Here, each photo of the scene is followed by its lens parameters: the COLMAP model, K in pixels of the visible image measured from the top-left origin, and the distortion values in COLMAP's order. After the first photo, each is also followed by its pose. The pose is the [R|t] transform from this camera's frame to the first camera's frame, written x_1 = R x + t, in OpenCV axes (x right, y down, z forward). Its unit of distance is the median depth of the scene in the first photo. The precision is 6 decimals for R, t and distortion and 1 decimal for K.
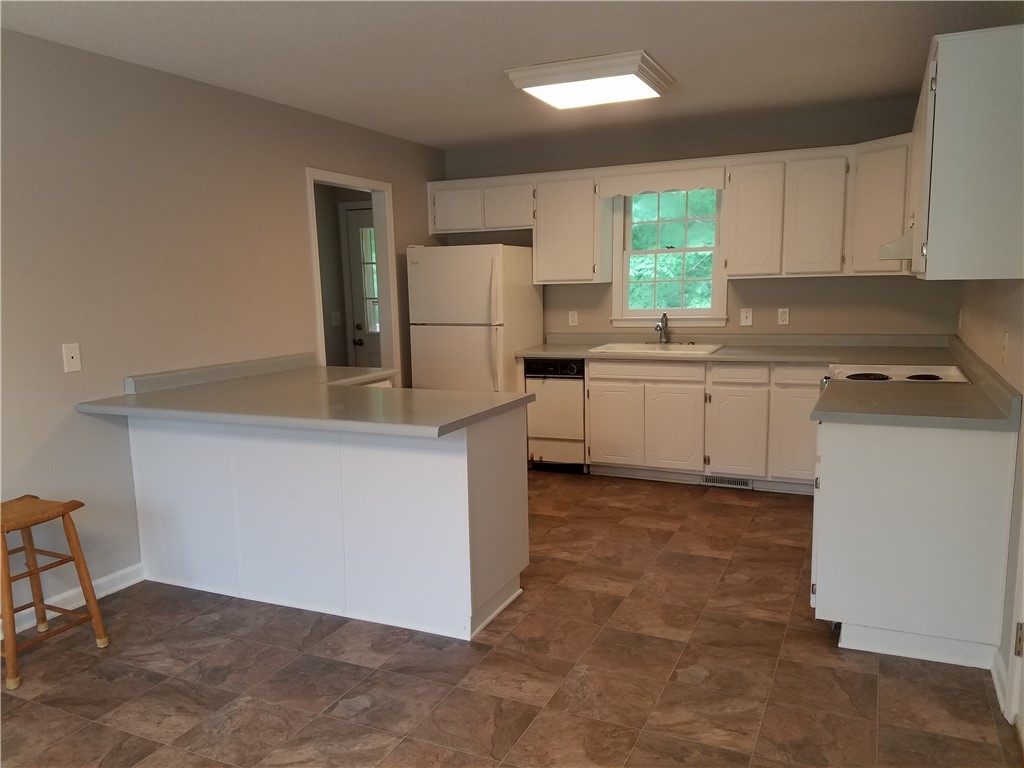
lens RADIAL K [[791.4, 0, 485.0], [0, 791.4, 410.2], [0, 0, 1]] dist [0.231033, -0.421799]
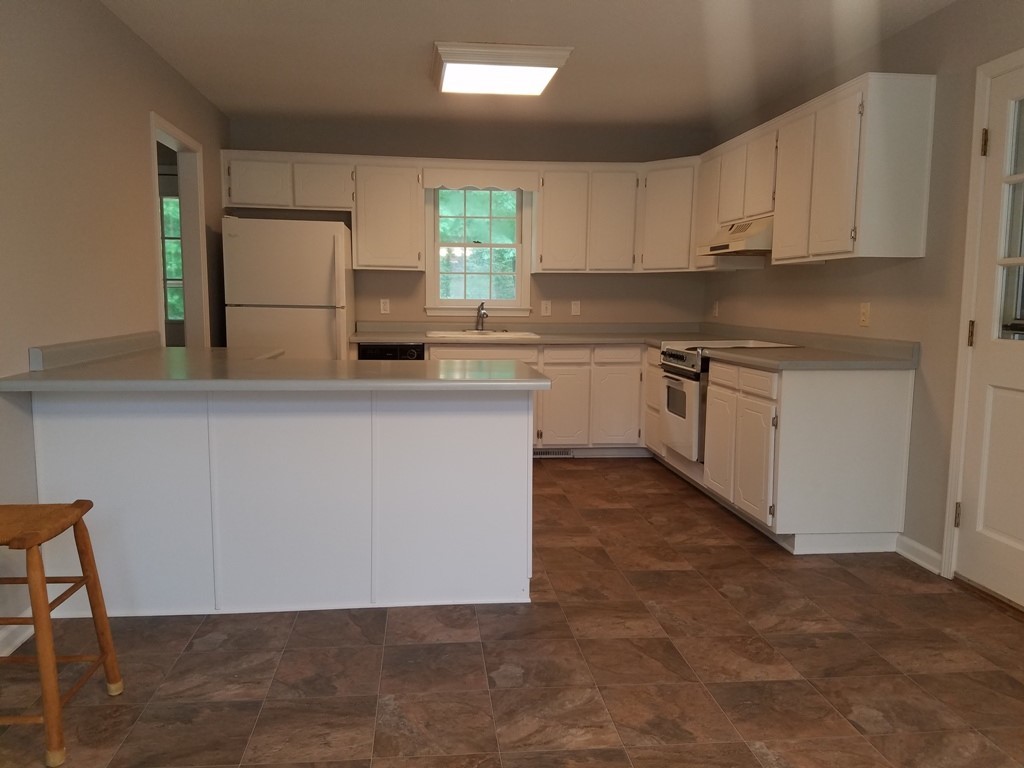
lens RADIAL K [[788.4, 0, 501.1], [0, 788.4, 394.9], [0, 0, 1]] dist [0.236438, -0.423534]
pose [[0.853248, -0.034178, 0.520385, -0.315631], [0.055944, 0.998091, -0.026175, 0.032009], [-0.518497, 0.051446, 0.853531, 0.095420]]
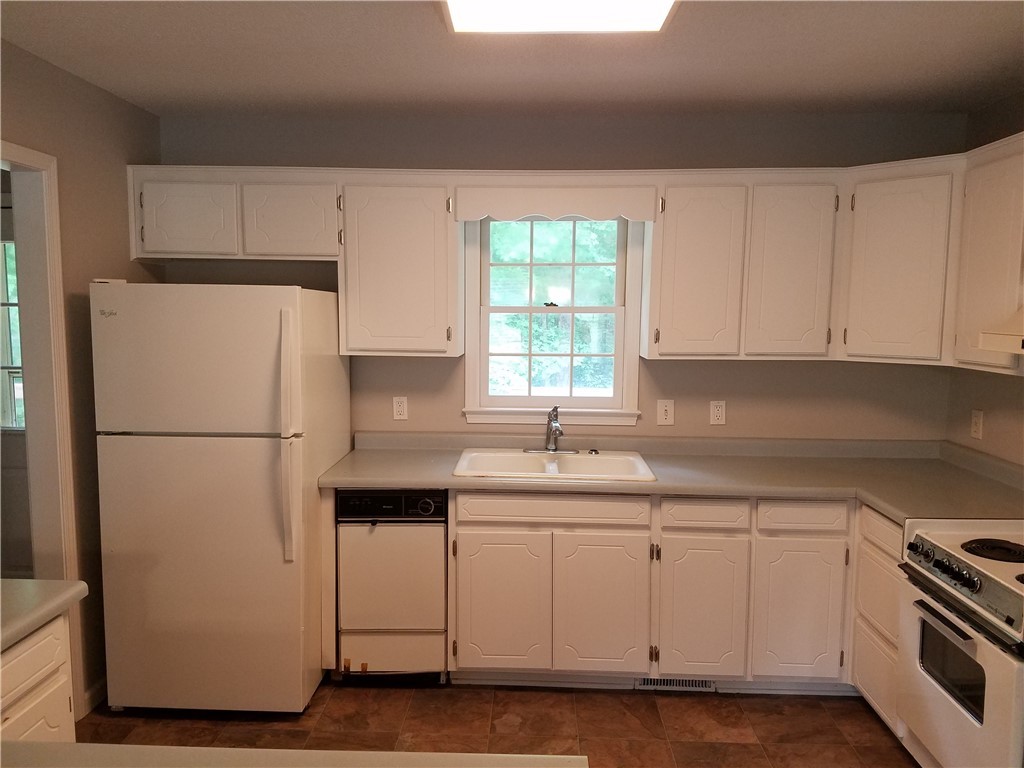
lens RADIAL K [[788.4, 0, 501.1], [0, 788.4, 394.9], [0, 0, 1]] dist [0.236438, -0.423534]
pose [[0.917155, -0.011184, 0.398373, -0.067961], [0.034931, 0.998015, -0.052403, -0.100979], [-0.396996, 0.061978, 0.915725, 0.452201]]
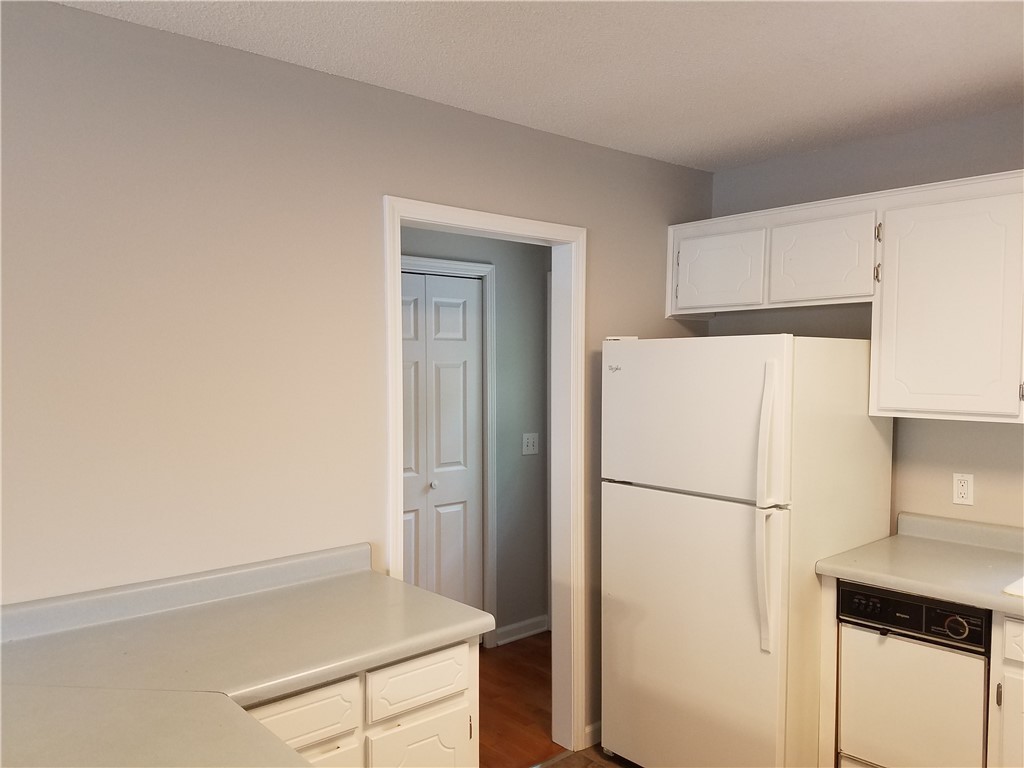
lens RADIAL K [[797.6, 0, 482.8], [0, 797.6, 406.7], [0, 0, 1]] dist [0.126911, -0.171436]
pose [[0.908854, 0.043520, -0.414838, 0.056084], [-0.085366, 0.992898, -0.082862, -0.110770], [0.408286, 0.110722, 0.906114, 0.499048]]
